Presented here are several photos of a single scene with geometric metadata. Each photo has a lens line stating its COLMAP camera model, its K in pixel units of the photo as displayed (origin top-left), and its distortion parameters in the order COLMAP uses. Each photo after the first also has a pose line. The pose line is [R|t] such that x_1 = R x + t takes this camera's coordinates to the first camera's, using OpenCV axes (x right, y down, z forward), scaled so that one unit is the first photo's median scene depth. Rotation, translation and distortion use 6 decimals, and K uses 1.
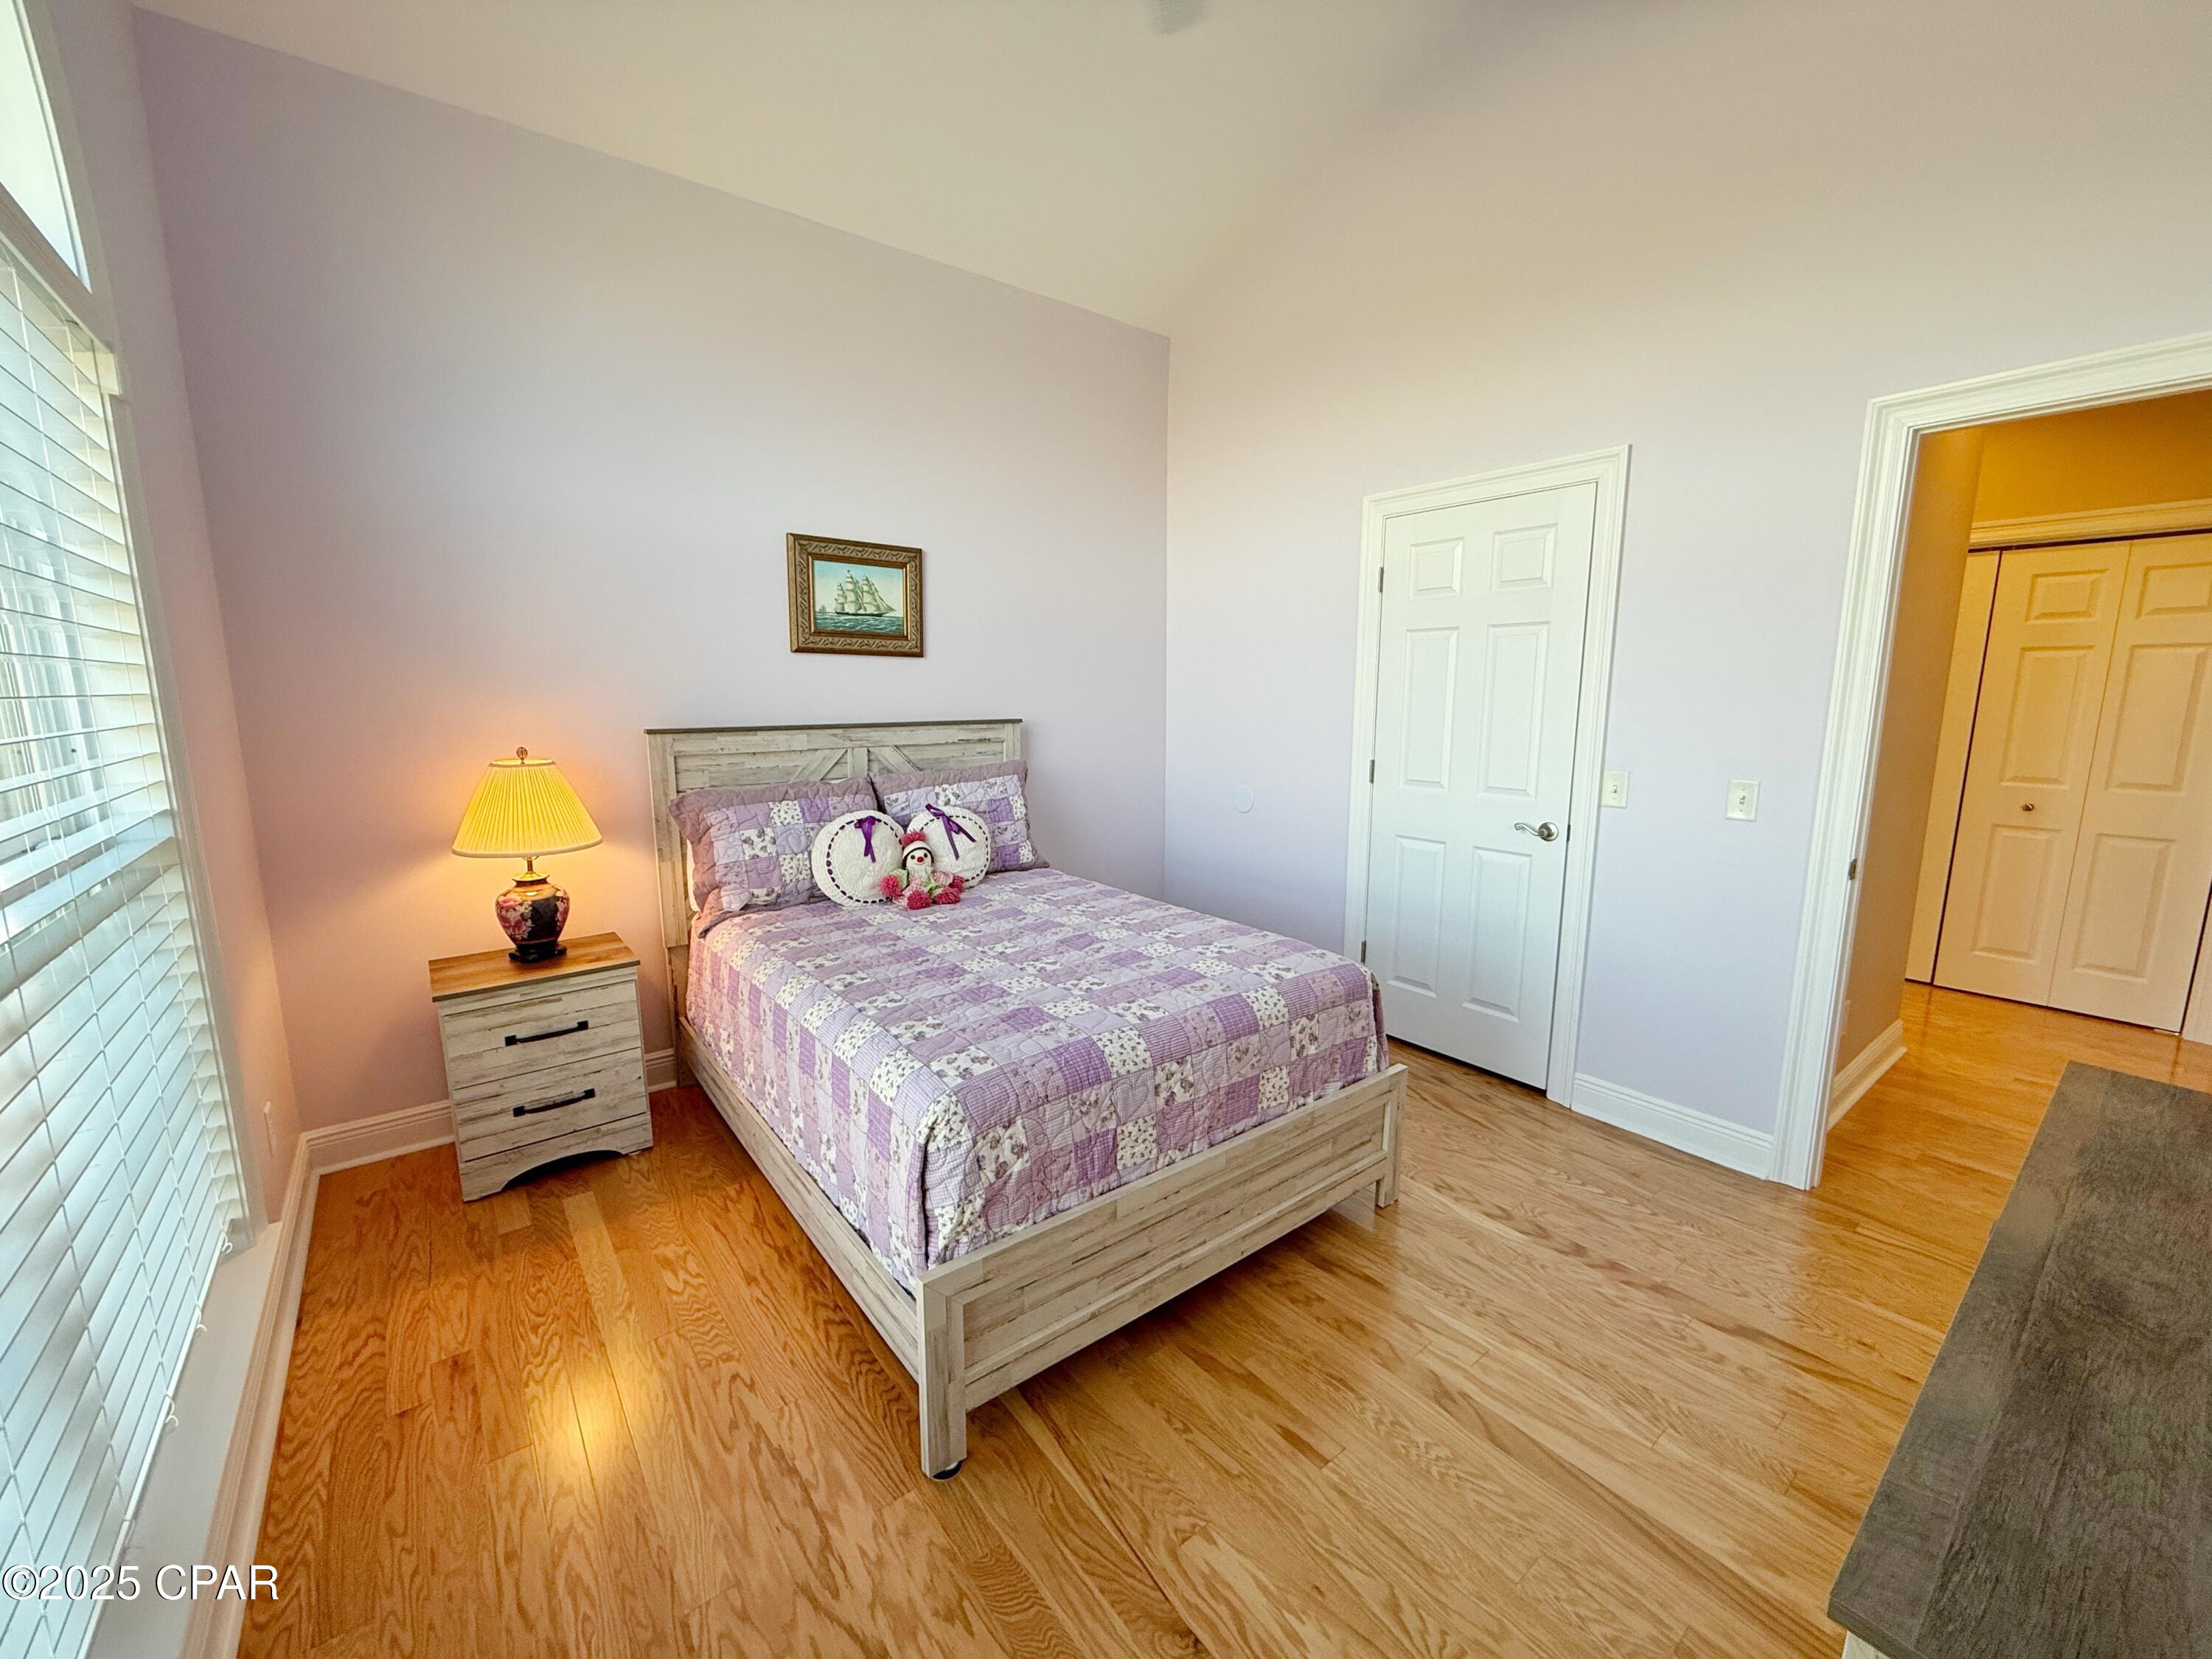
lens RADIAL K [[879.6, 0, 1099.0], [0, 879.6, 828.1], [0, 0, 1]] dist [-0.000394, 0.000043]
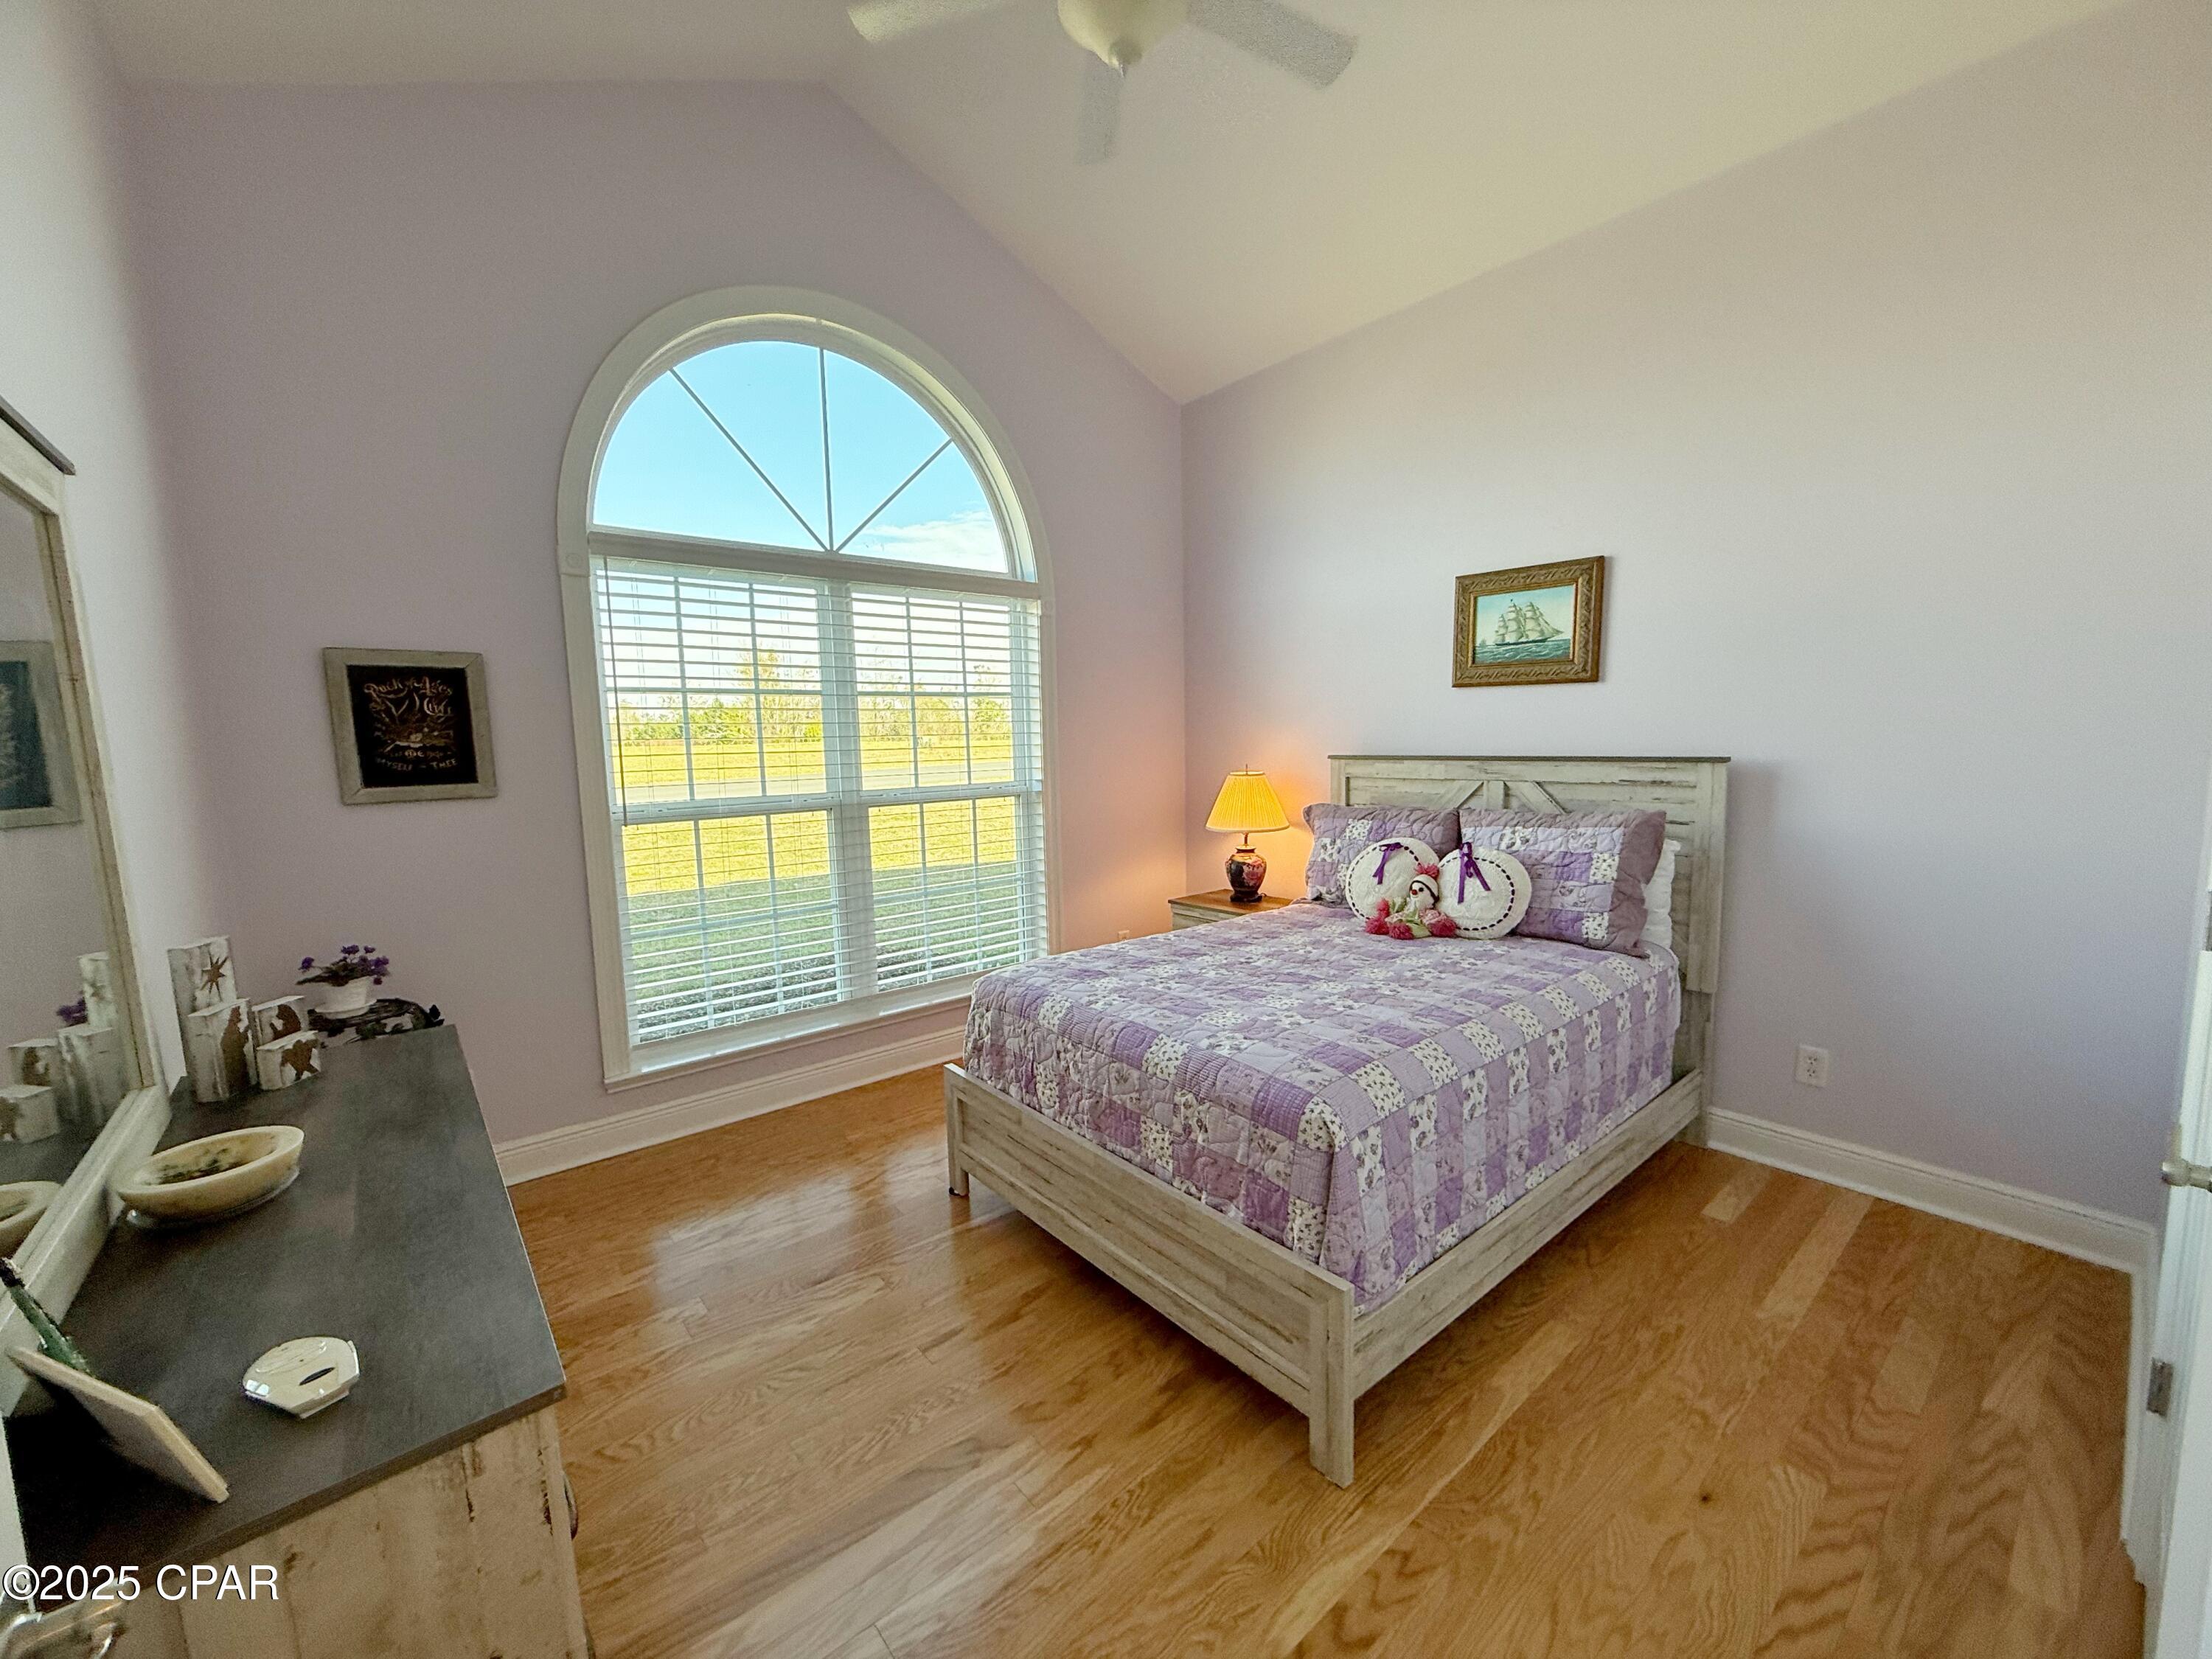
lens RADIAL K [[879.6, 0, 1099.0], [0, 879.6, 828.1], [0, 0, 1]] dist [-0.000394, 0.000043]
pose [[0.028416, 0.108061, -0.993738, 1.011404], [-0.137718, 0.985082, 0.103182, -0.117662], [0.990064, 0.133924, 0.042874, 0.782269]]
